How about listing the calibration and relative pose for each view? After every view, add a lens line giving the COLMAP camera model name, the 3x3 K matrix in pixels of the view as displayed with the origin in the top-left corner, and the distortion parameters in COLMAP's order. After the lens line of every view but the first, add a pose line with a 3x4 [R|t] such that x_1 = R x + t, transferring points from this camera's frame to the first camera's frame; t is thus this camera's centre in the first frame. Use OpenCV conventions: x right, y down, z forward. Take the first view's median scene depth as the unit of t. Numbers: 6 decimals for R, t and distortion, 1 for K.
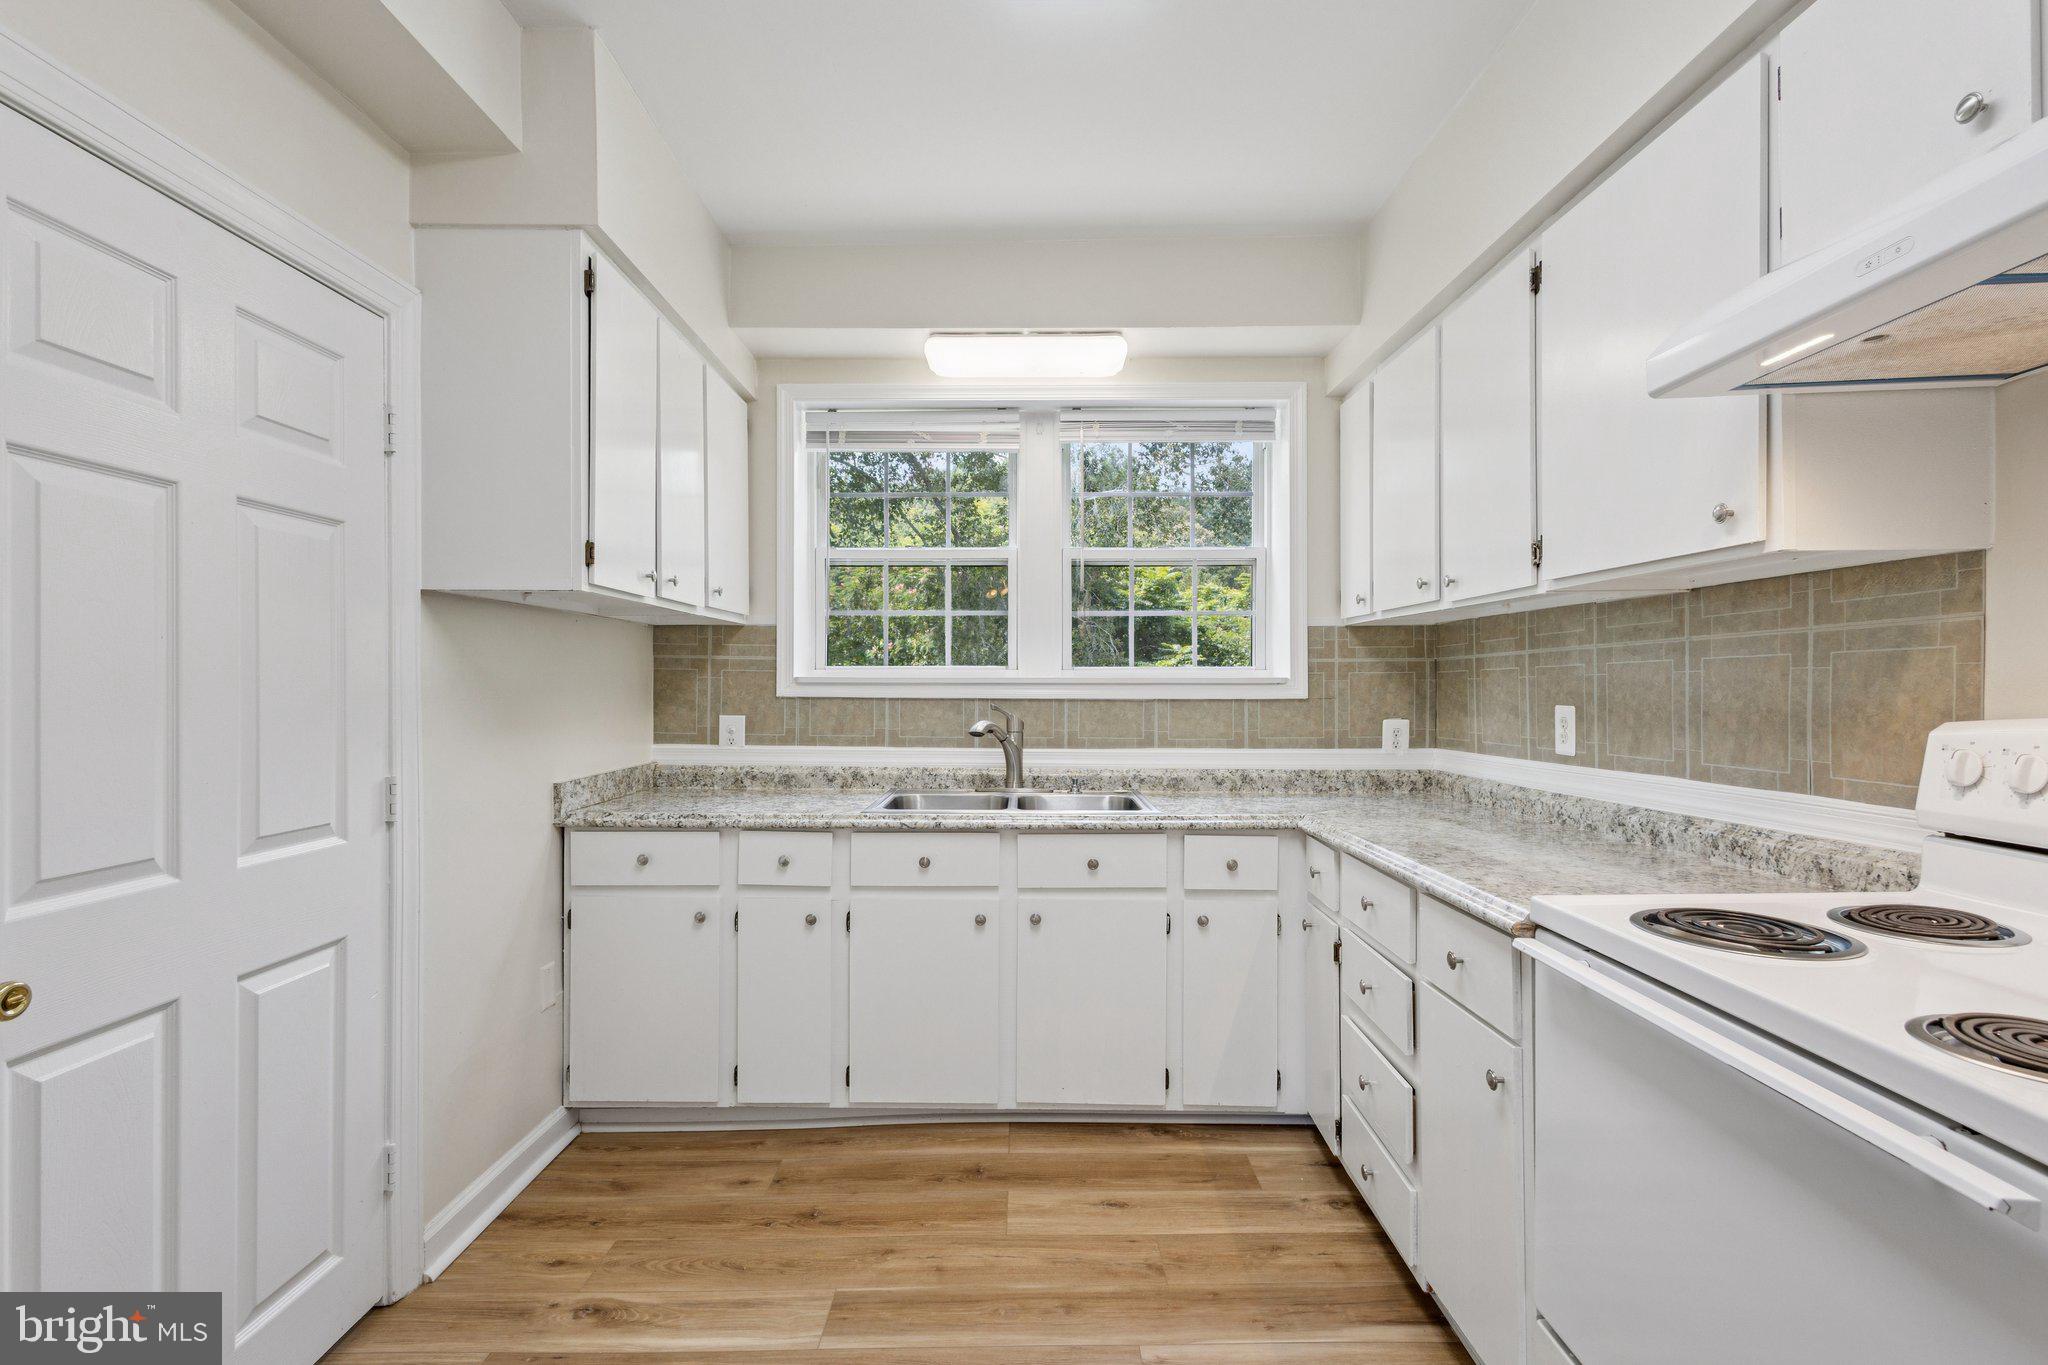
lens RADIAL K [[937.7, 0, 1017.8], [0, 937.7, 680.3], [0, 0, 1]] dist [0.004719, 0.000655]
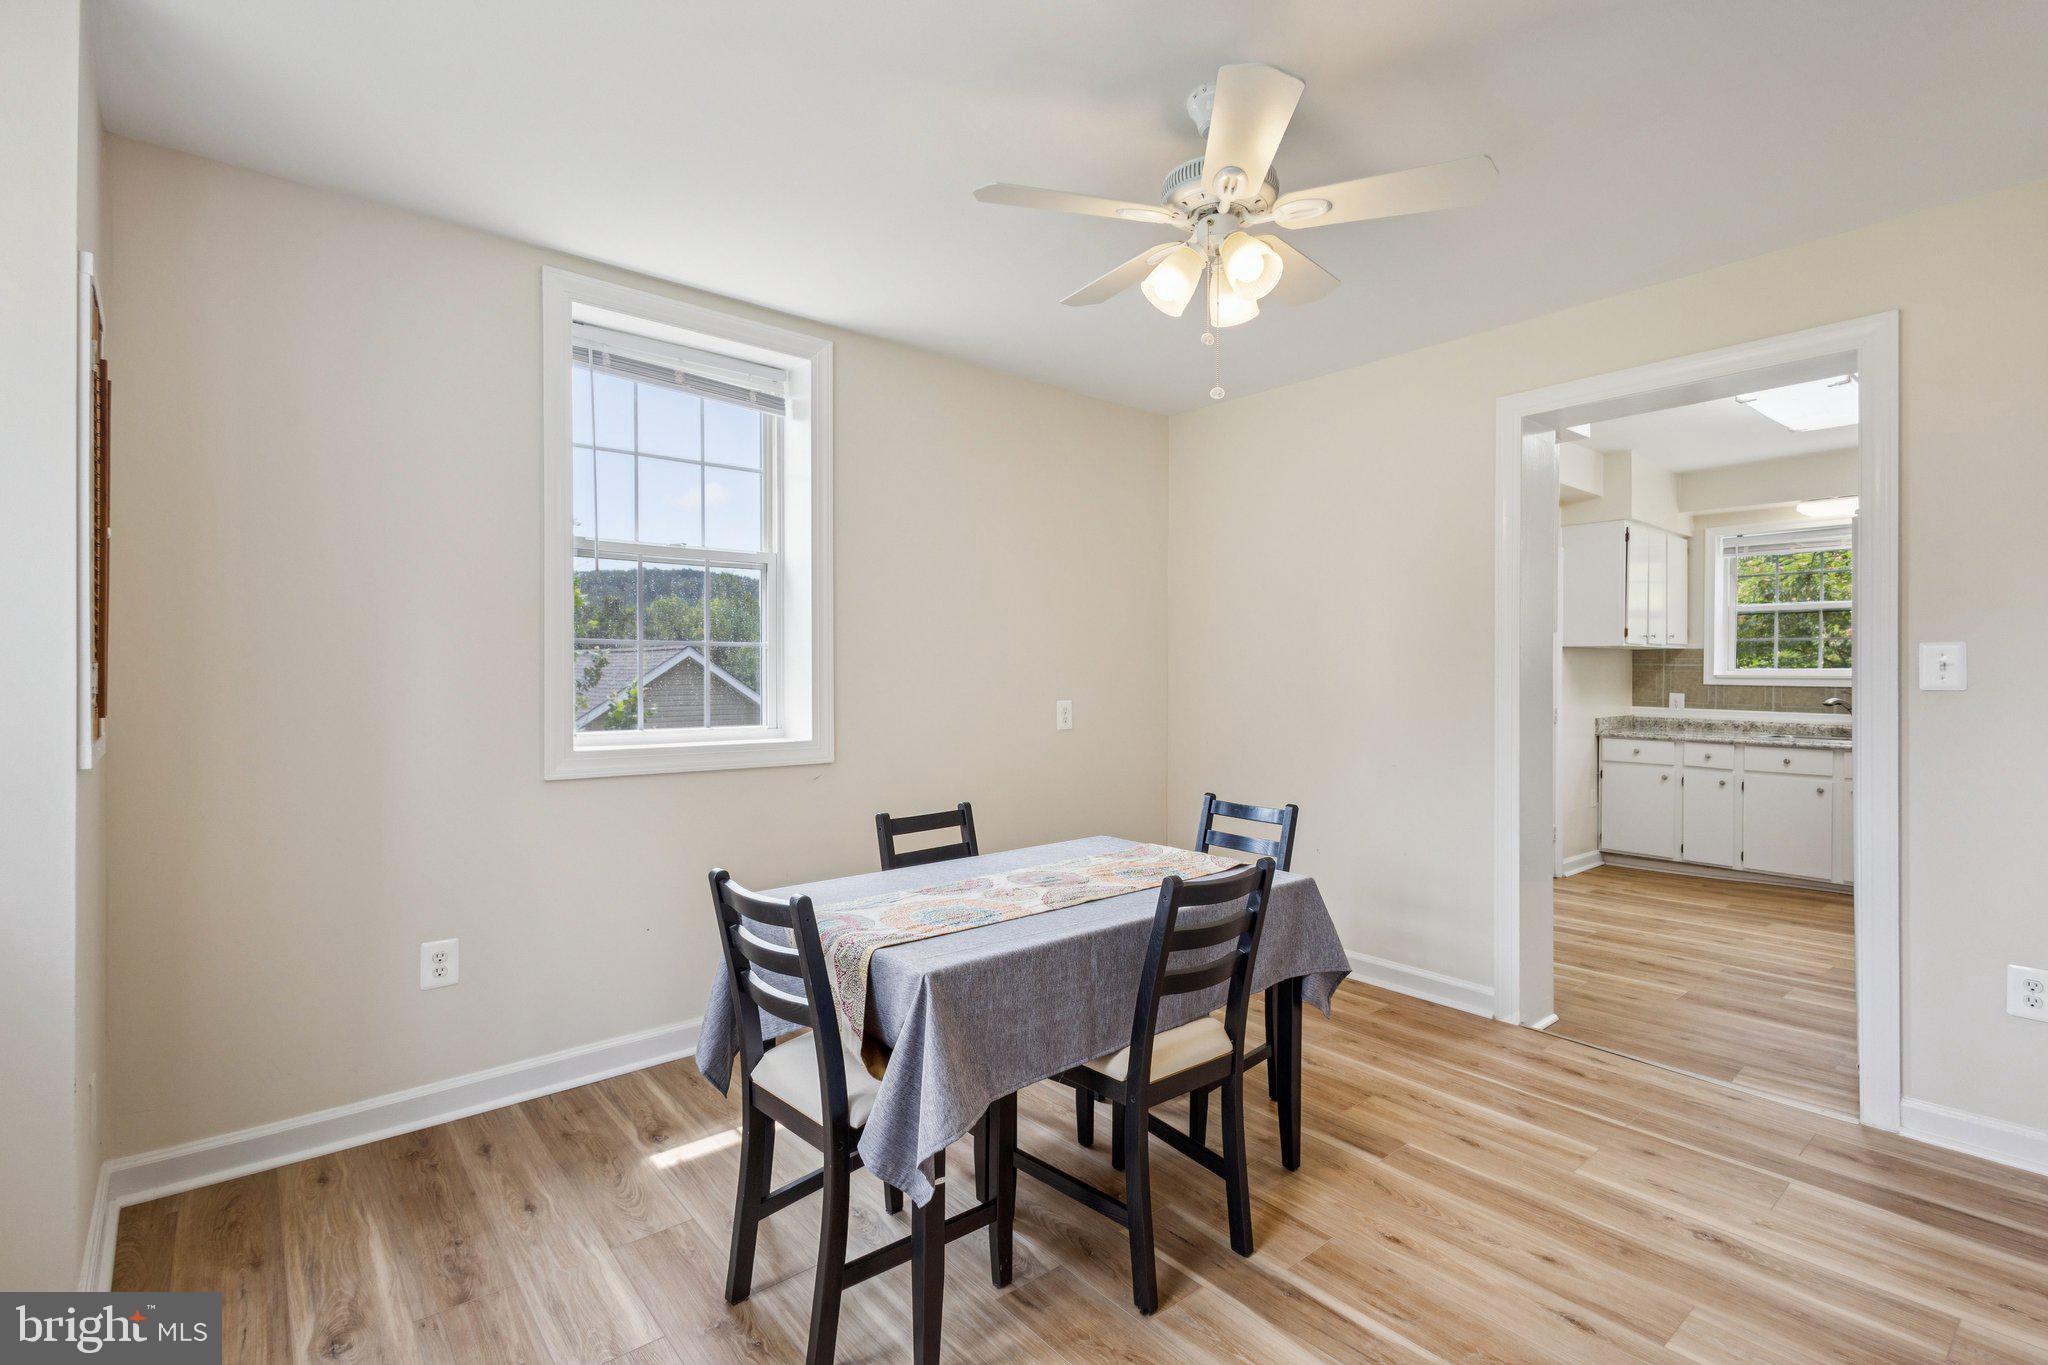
lens RADIAL K [[937.7, 0, 1017.8], [0, 937.7, 680.3], [0, 0, 1]] dist [0.004719, 0.000655]
pose [[0.642897, 0.009768, -0.765890, 0.348613], [0.000022, 0.999918, 0.012772, -0.017553], [0.765953, -0.008228, 0.642844, -1.451757]]
